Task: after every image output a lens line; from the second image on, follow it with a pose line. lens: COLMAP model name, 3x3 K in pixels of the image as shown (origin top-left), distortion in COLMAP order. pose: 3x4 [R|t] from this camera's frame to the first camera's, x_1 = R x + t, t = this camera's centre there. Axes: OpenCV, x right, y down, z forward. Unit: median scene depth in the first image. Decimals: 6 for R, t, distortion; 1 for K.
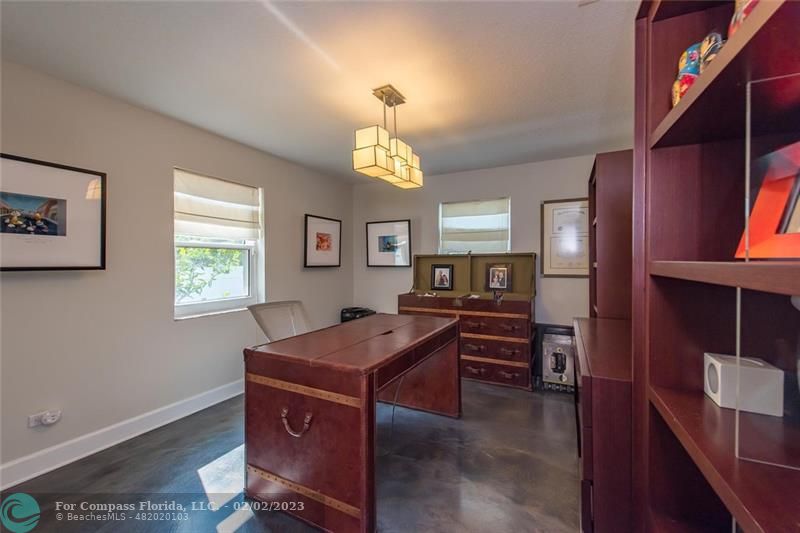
lens RADIAL K [[329.4, 0, 399.7], [0, 329.4, 274.7], [0, 0, 1]] dist [-0.000169, 0.000012]
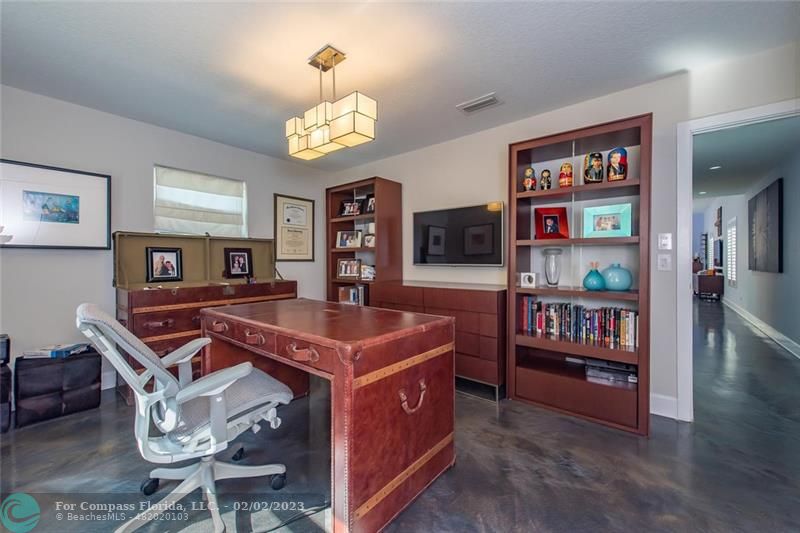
lens RADIAL K [[329.4, 0, 399.7], [0, 329.4, 274.7], [0, 0, 1]] dist [-0.000169, 0.000012]
pose [[0.209049, -0.044500, 0.976892, -0.523205], [0.028484, 0.998817, 0.039403, 0.017852], [-0.977490, 0.019588, 0.210070, 0.336703]]
